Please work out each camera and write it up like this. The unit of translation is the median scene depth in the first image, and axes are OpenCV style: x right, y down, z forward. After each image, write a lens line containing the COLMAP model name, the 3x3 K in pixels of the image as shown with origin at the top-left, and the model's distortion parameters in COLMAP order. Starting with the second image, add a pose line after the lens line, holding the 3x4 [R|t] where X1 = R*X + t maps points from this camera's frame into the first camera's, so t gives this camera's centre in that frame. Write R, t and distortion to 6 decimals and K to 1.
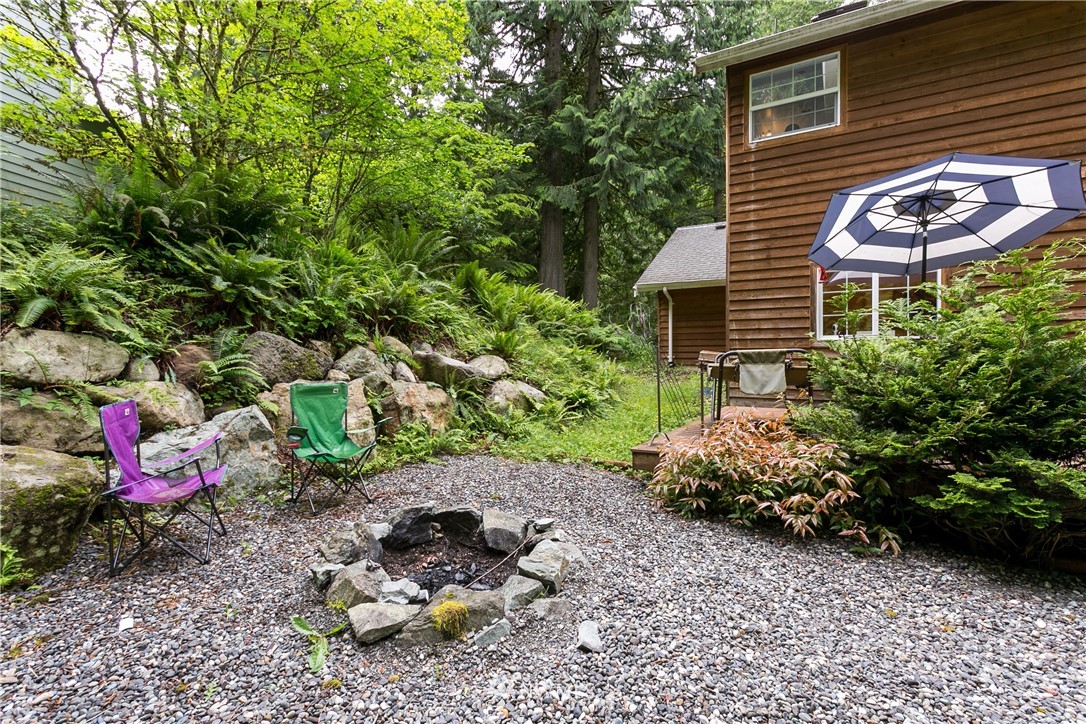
lens RADIAL K [[511.9, 0, 542.5], [0, 511.9, 360.1], [0, 0, 1]] dist [-0.002656, 0.003627]
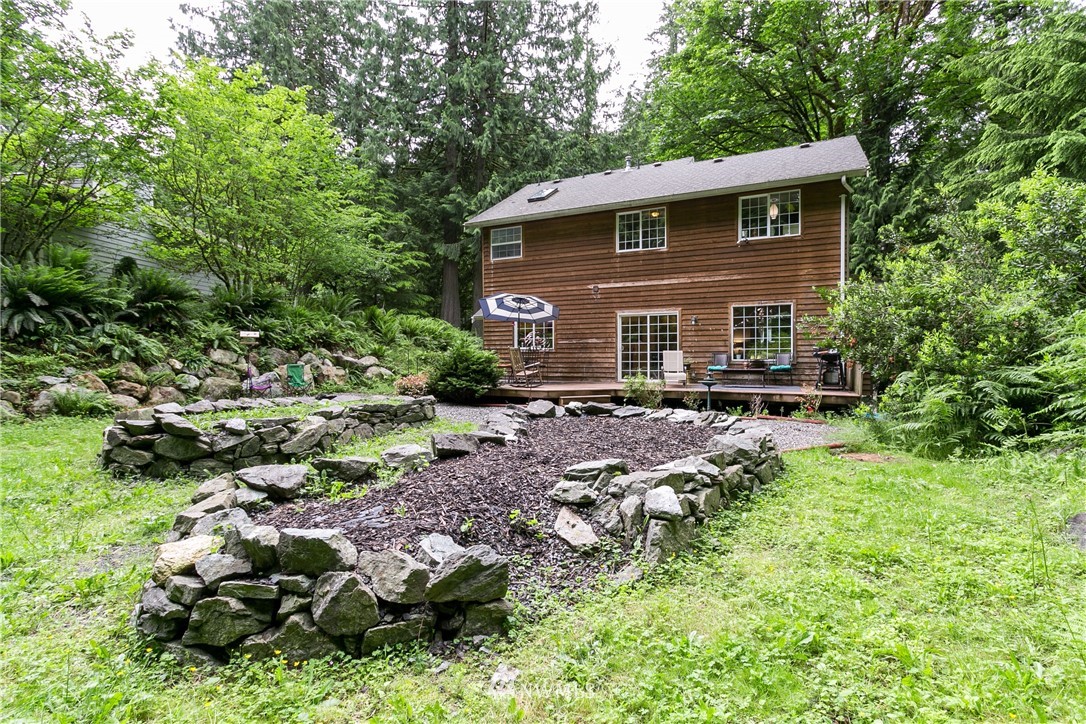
lens RADIAL K [[511.9, 0, 542.9], [0, 511.9, 360.7], [0, 0, 1]] dist [-0.002656, 0.003627]
pose [[0.997399, -0.000671, 0.072070, 0.599087], [0.000763, 0.999999, -0.001243, 0.017554], [-0.072069, 0.001295, 0.997399, -1.572135]]
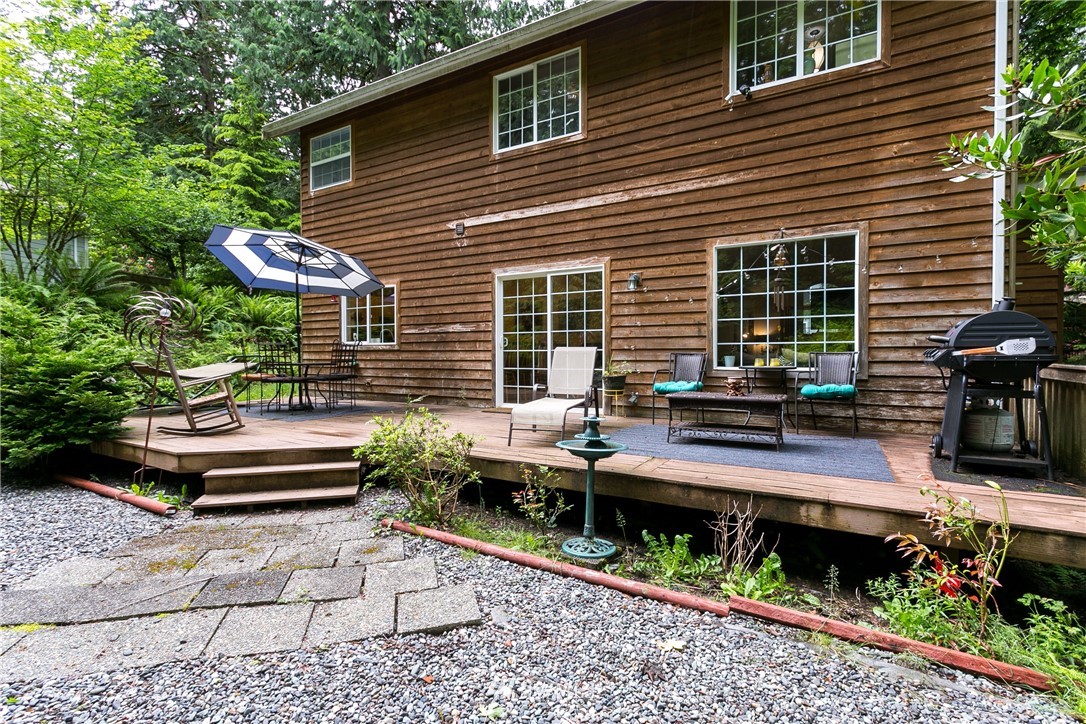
lens RADIAL K [[511.9, 0, 542.6], [0, 511.9, 361.5], [0, 0, 1]] dist [-0.002656, 0.003627]
pose [[0.999993, 0.003432, -0.001758, 1.269343], [-0.003430, 0.999993, 0.001306, -0.001051], [0.001762, -0.001300, 0.999998, -0.366459]]
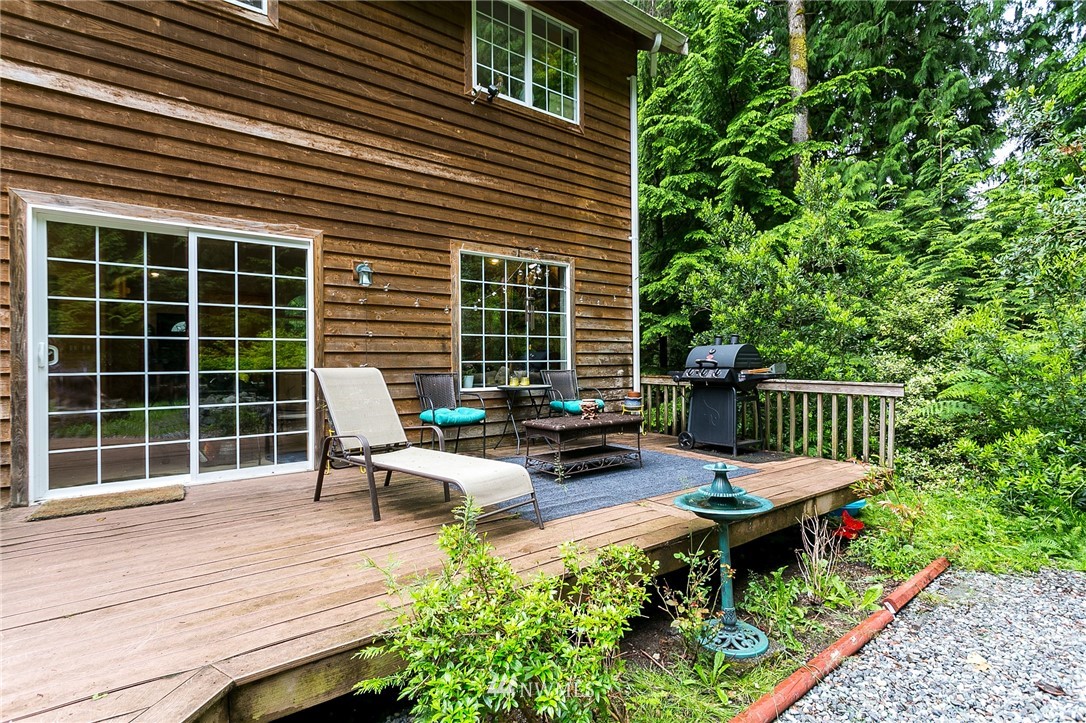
lens RADIAL K [[511.9, 0, 542.6], [0, 511.9, 362.7], [0, 0, 1]] dist [-0.002656, 0.003627]
pose [[0.395694, 0.000117, 0.918382, 0.854749], [0.017075, 0.999826, -0.007484, -0.025631], [-0.918224, 0.018643, 0.395623, 0.171123]]
